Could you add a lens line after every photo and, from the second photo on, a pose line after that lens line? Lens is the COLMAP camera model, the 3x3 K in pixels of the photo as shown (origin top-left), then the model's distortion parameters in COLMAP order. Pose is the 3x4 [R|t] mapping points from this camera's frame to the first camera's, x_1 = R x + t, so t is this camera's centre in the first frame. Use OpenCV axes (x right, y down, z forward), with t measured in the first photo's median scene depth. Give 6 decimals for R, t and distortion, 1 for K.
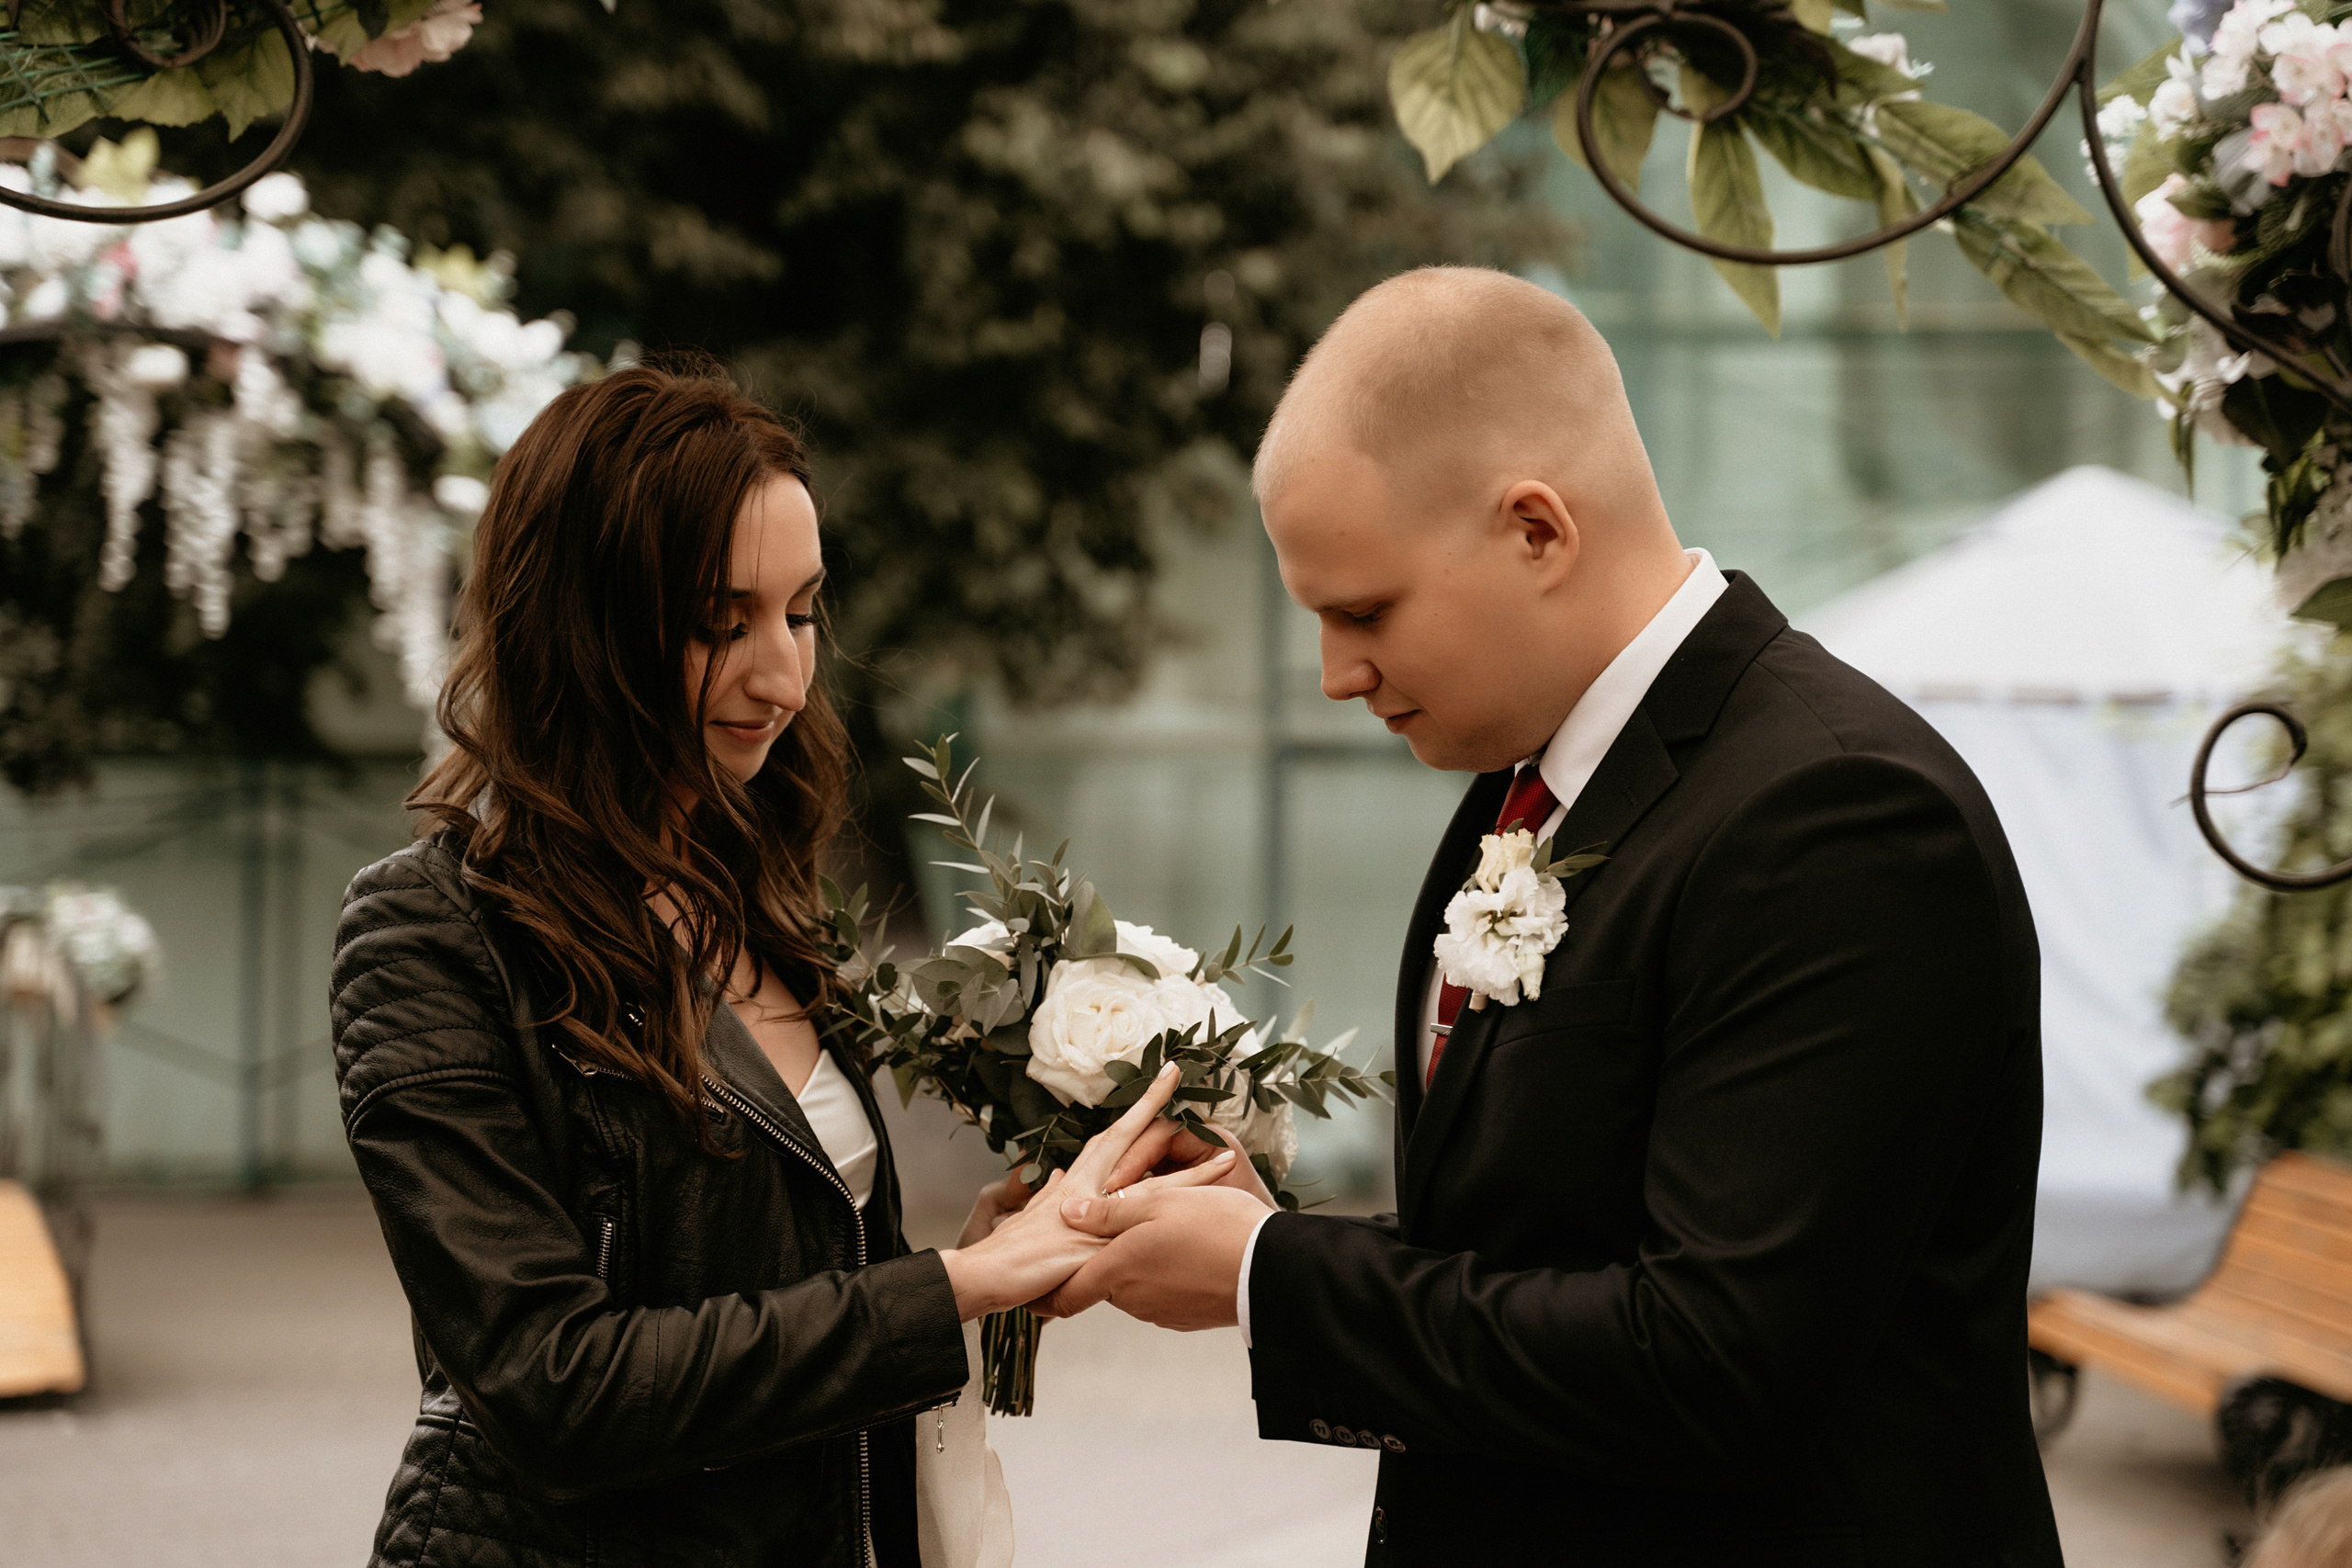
lens RADIAL K [[4665.5, 0, 1182.6], [0, 4665.5, 783.9], [0, 0, 1]] dist [0.265285, 0.215496]
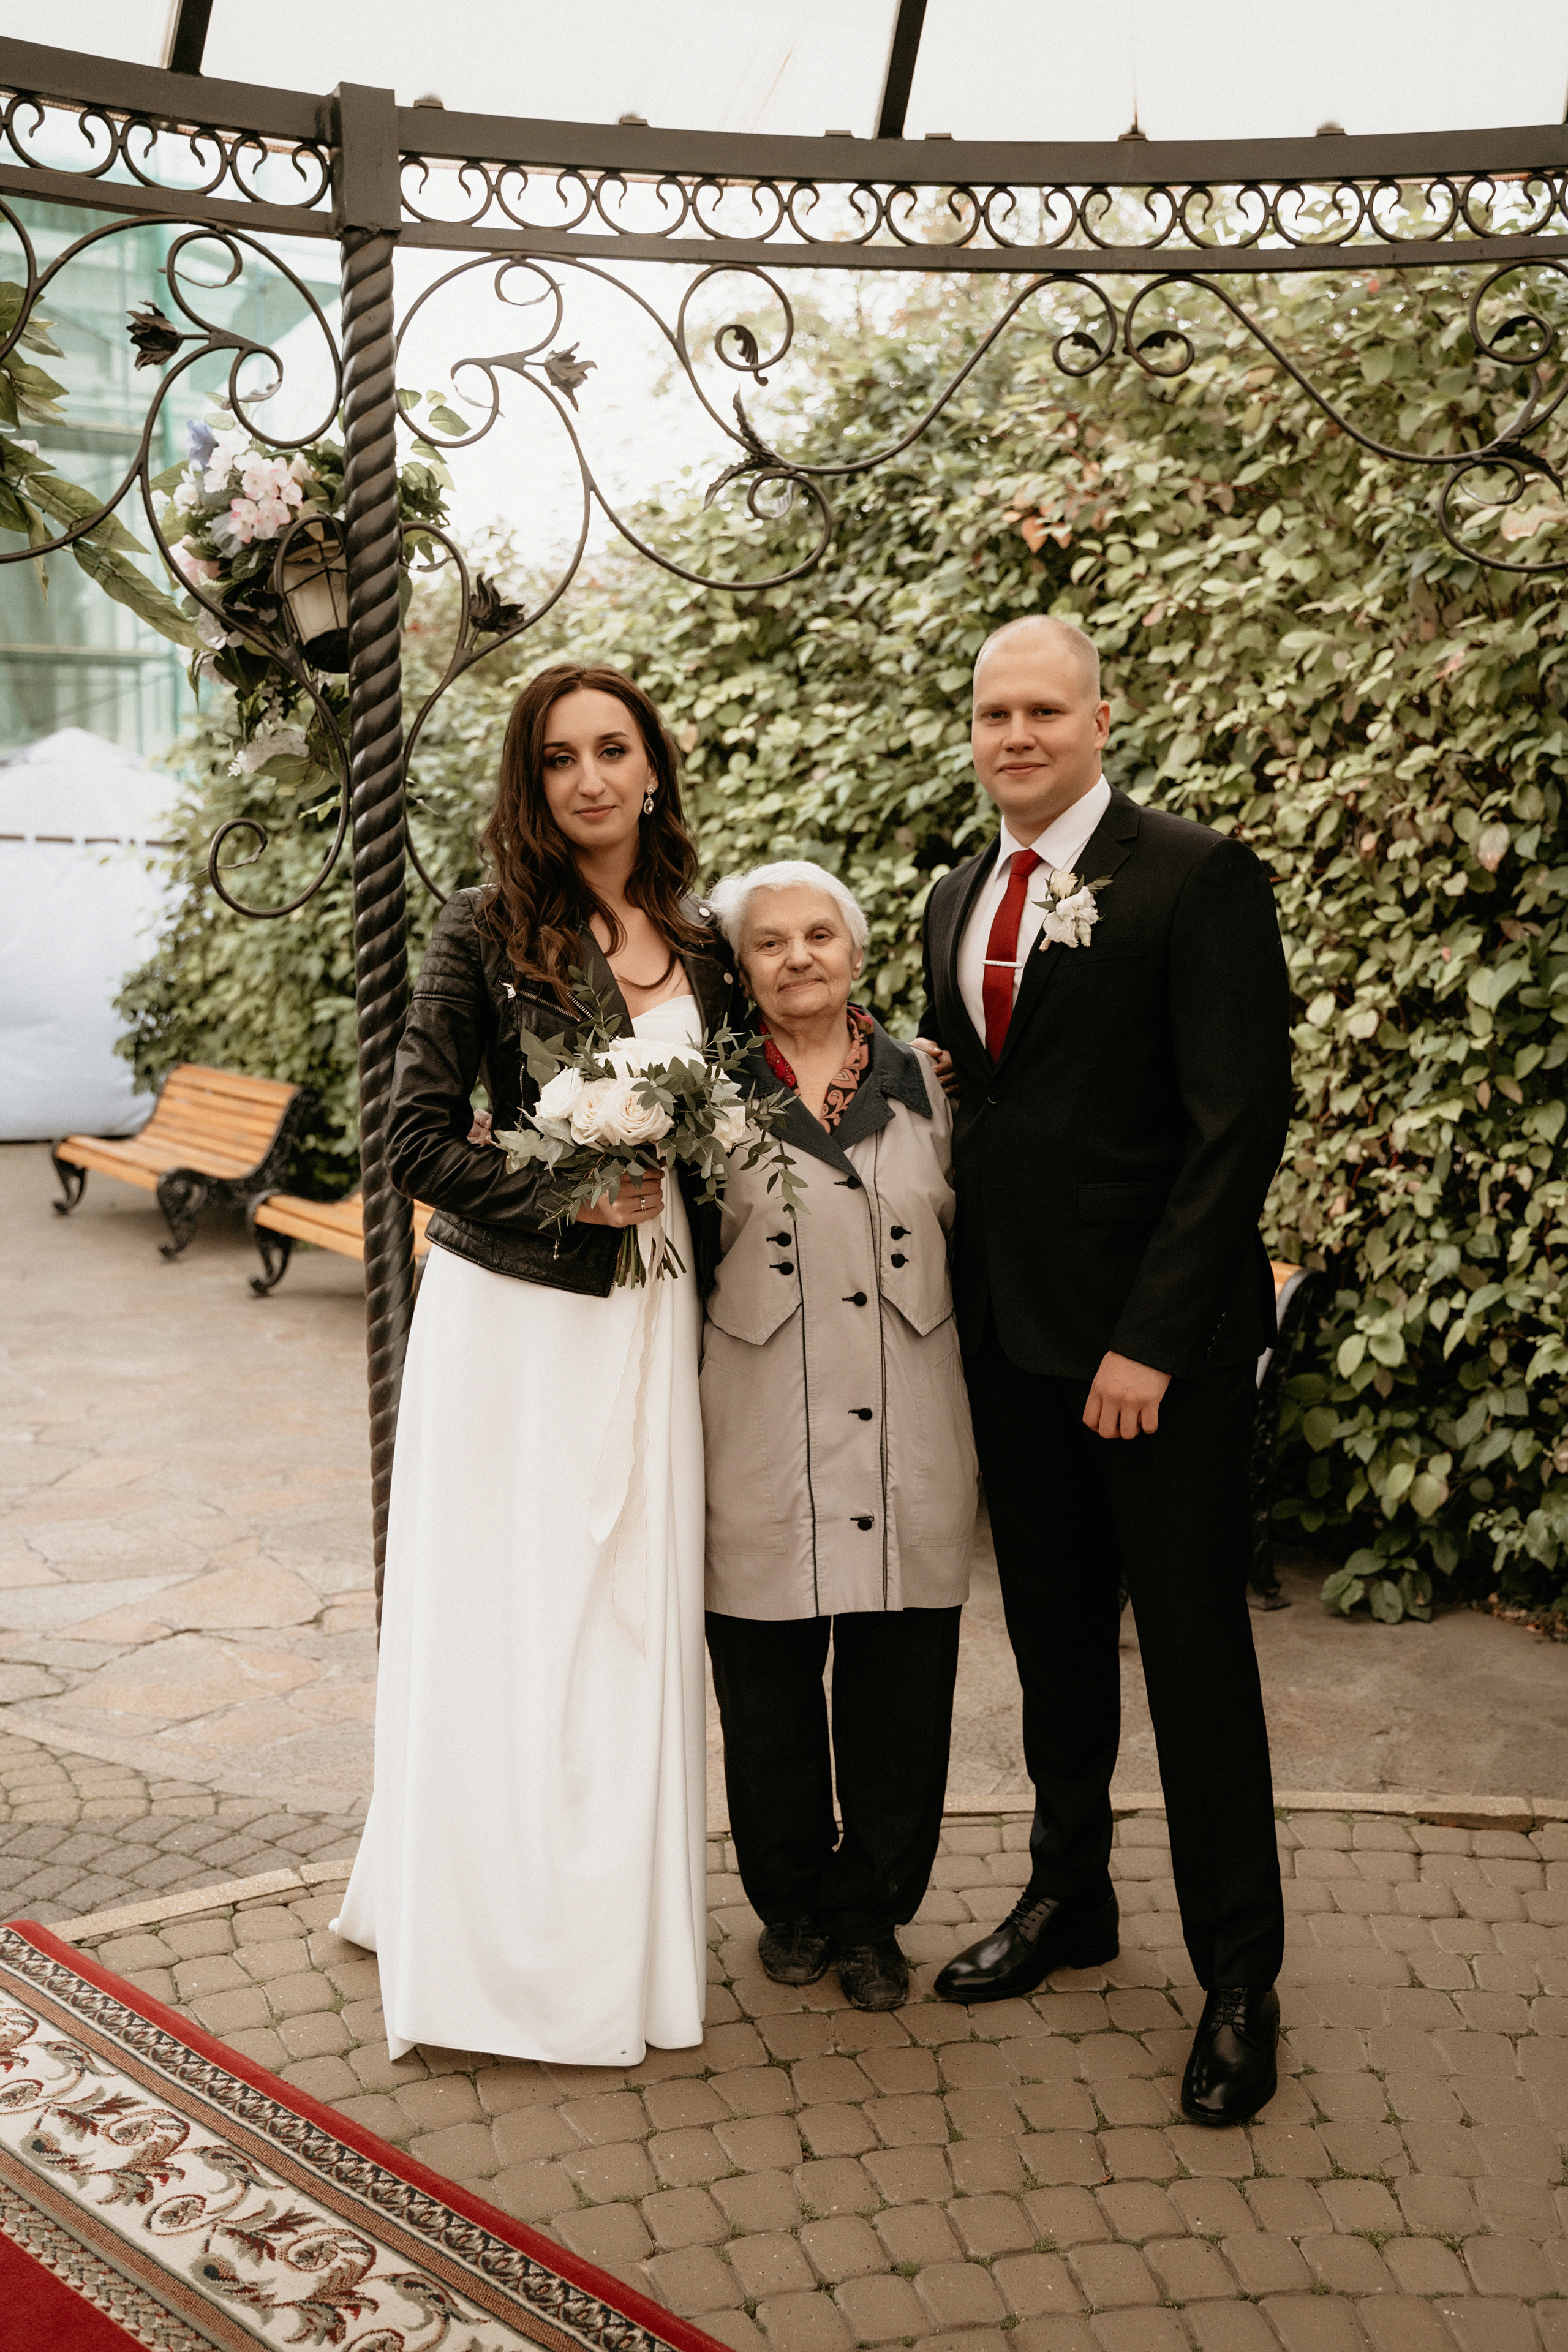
lens RADIAL K [[2197.7, 0, 784.0], [0, 2197.7, 1176.0], [0, 0, 1]] dist [-0.025228, -0.002218]
pose [[0.873696, -0.049765, 0.483920, -0.015617], [-0.012528, 0.992122, 0.124646, 0.012083], [-0.486311, -0.114965, 0.866190, 0.109817]]
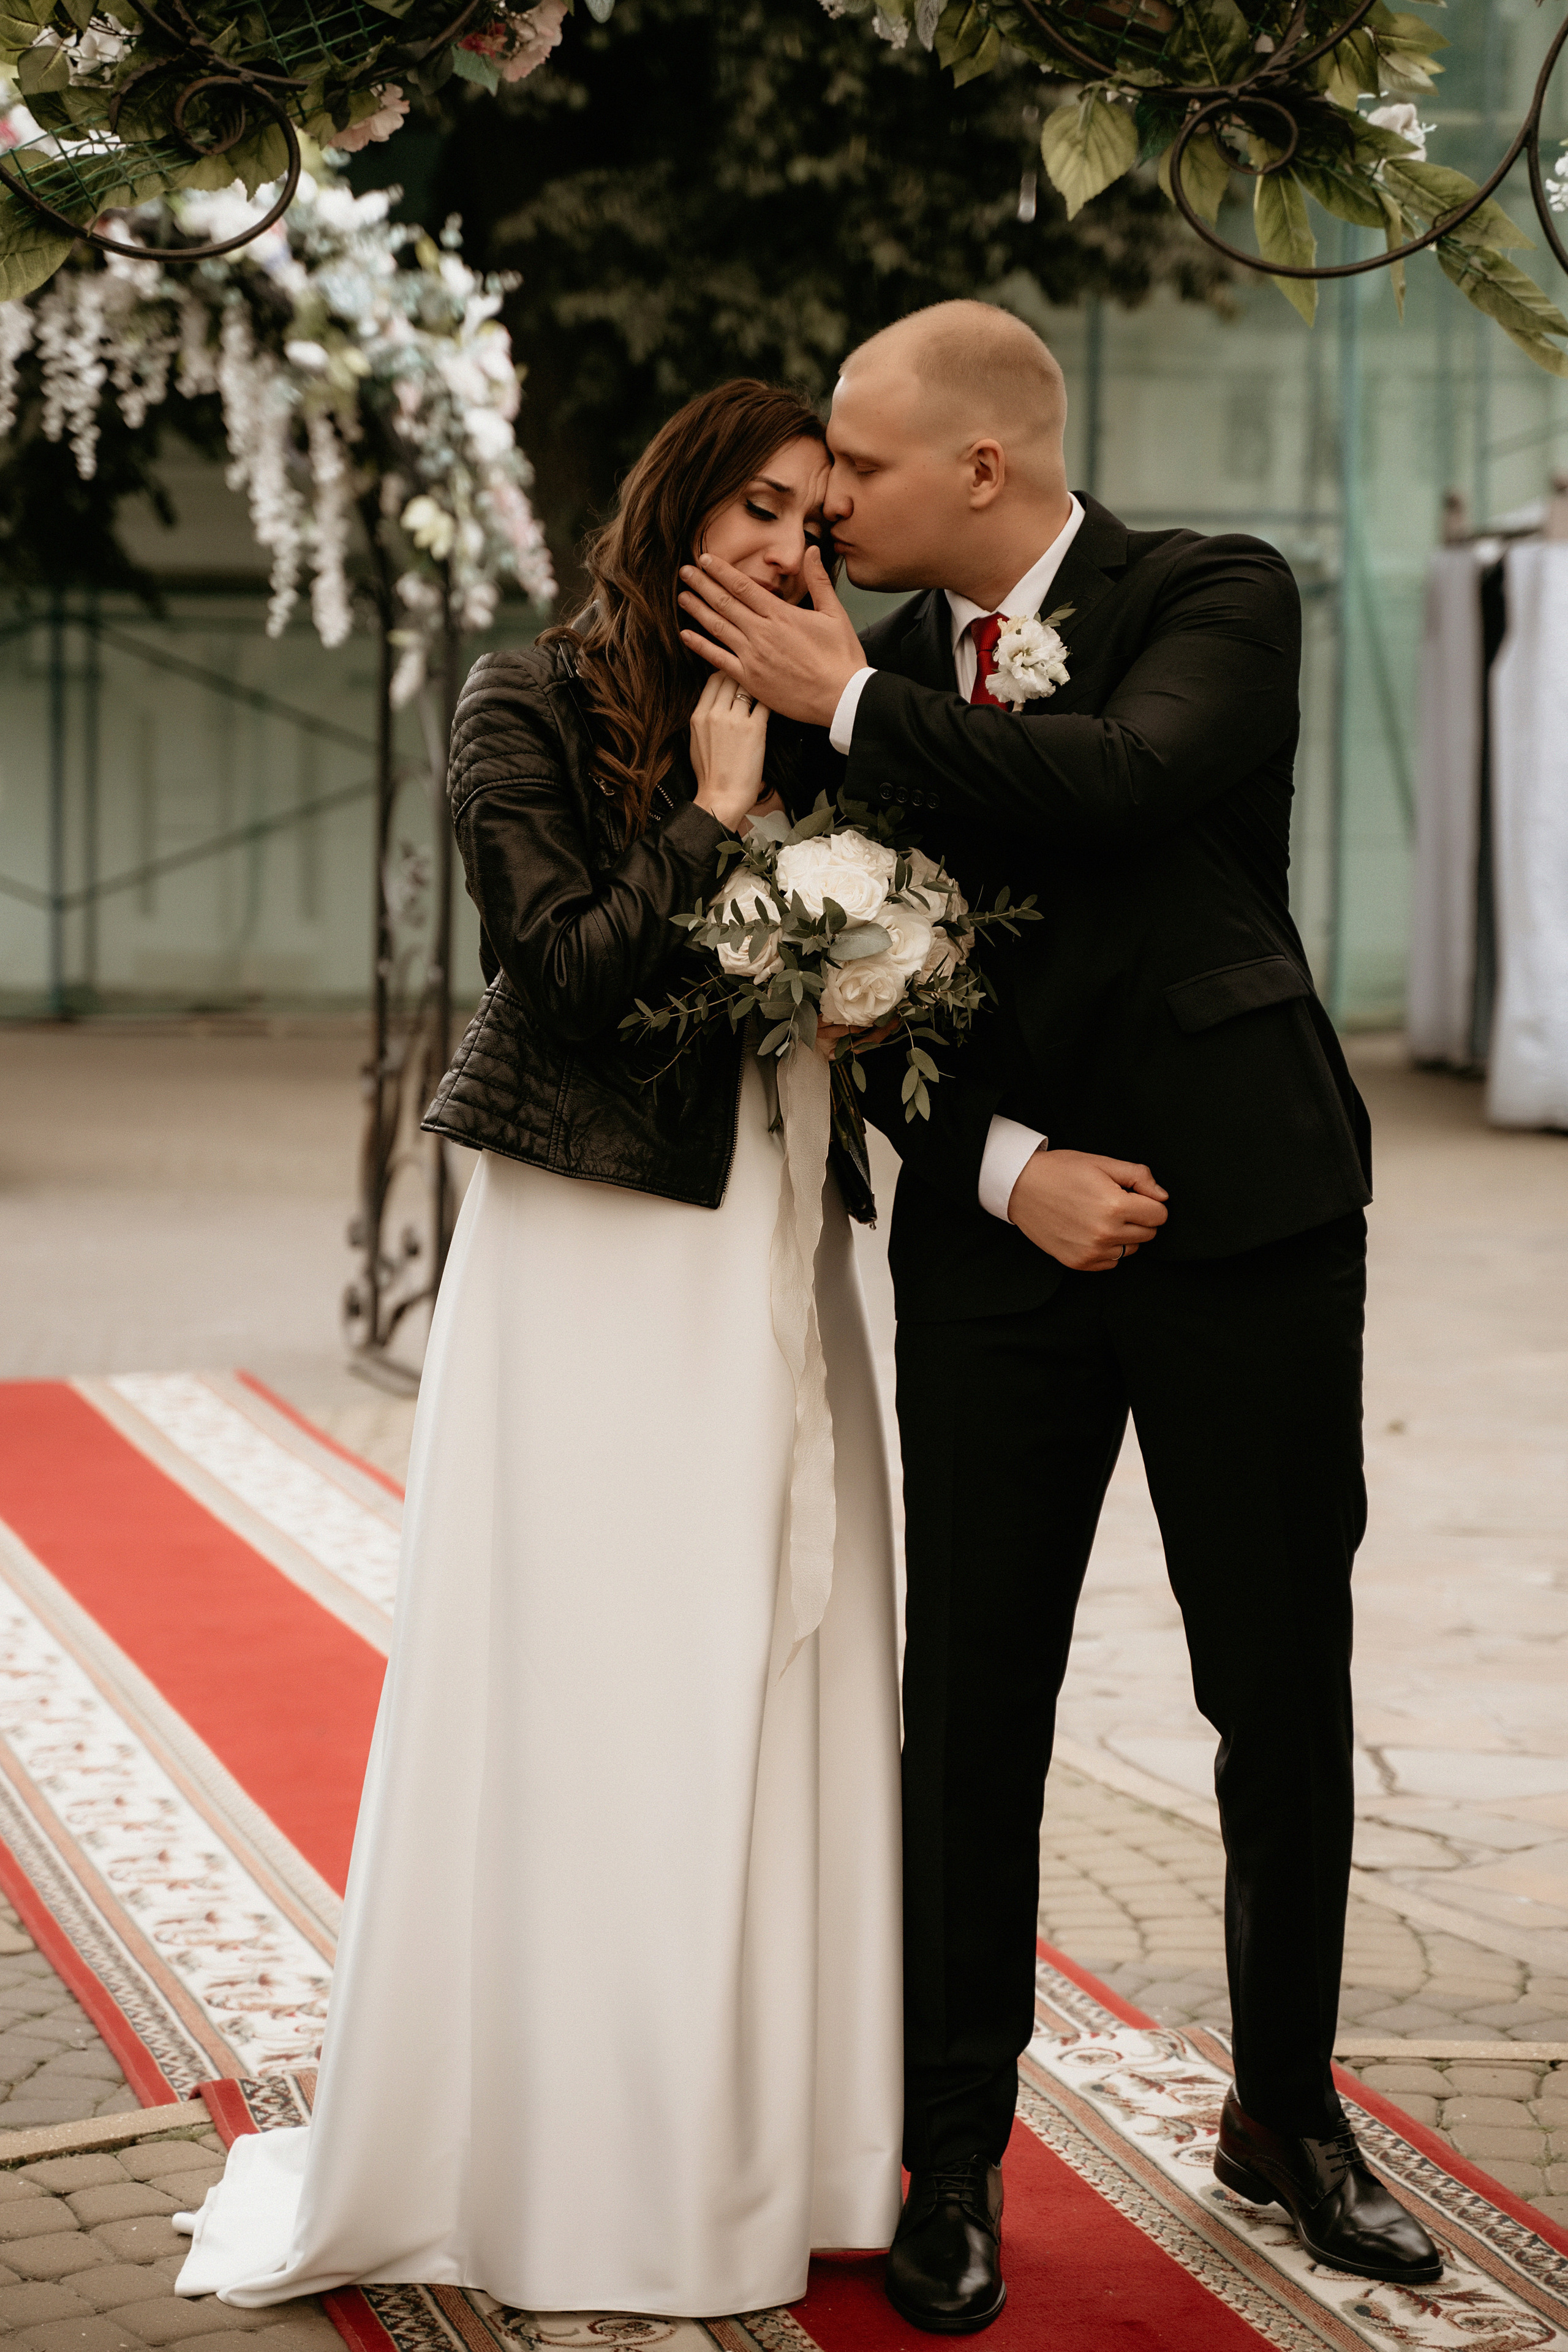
lens RADIAL K [[5276.3, 0, 825.6], [0, 5276.3, 1125.9], [0, 0, 1]] dist [0.264229, 0.429551]
pose [[0.999162, 0.015813, -0.037760, 0.042938], [-0.012091, 0.995226, 0.096843, -0.009105], [0.039111, -0.096305, 0.994583, -0.599498]]
